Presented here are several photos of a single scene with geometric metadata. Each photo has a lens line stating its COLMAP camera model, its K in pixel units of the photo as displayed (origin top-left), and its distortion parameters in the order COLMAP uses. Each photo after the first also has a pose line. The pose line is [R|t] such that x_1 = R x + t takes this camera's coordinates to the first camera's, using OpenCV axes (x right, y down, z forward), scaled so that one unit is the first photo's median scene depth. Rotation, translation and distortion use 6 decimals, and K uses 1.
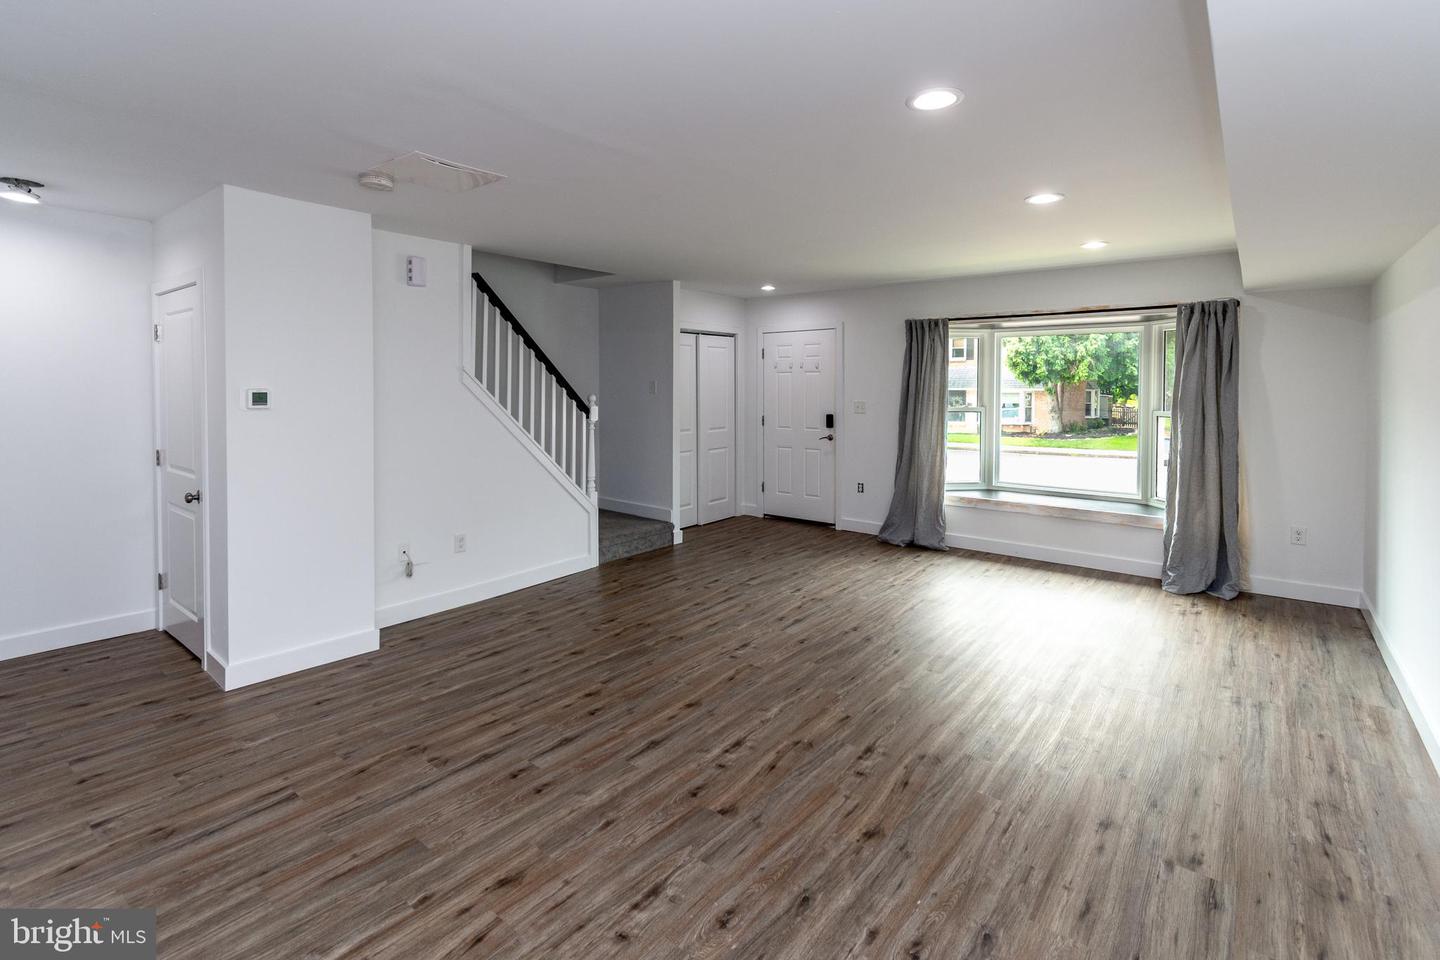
lens RADIAL K [[644.7, 0, 729.6], [0, 644.7, 482.7], [0, 0, 1]] dist [0.001369, -0.000047]
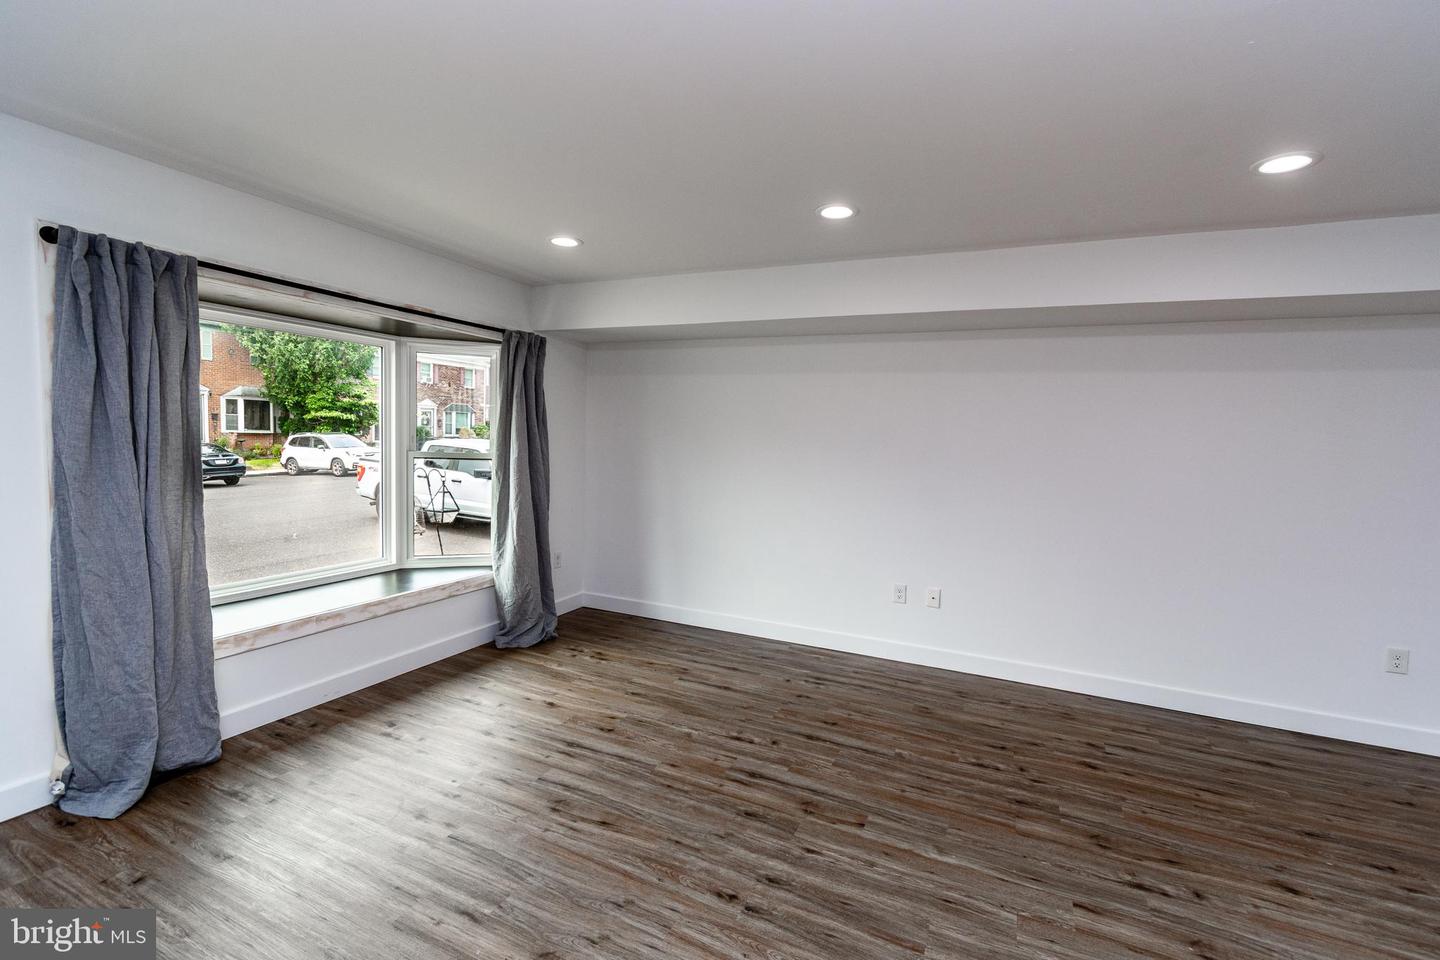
lens RADIAL K [[644.7, 0, 729.6], [0, 644.7, 482.7], [0, 0, 1]] dist [0.001369, -0.000047]
pose [[-0.220679, -0.080686, 0.972003, -0.339675], [0.111454, 0.987958, 0.107314, -0.186818], [-0.968958, 0.132016, -0.209029, 1.308765]]
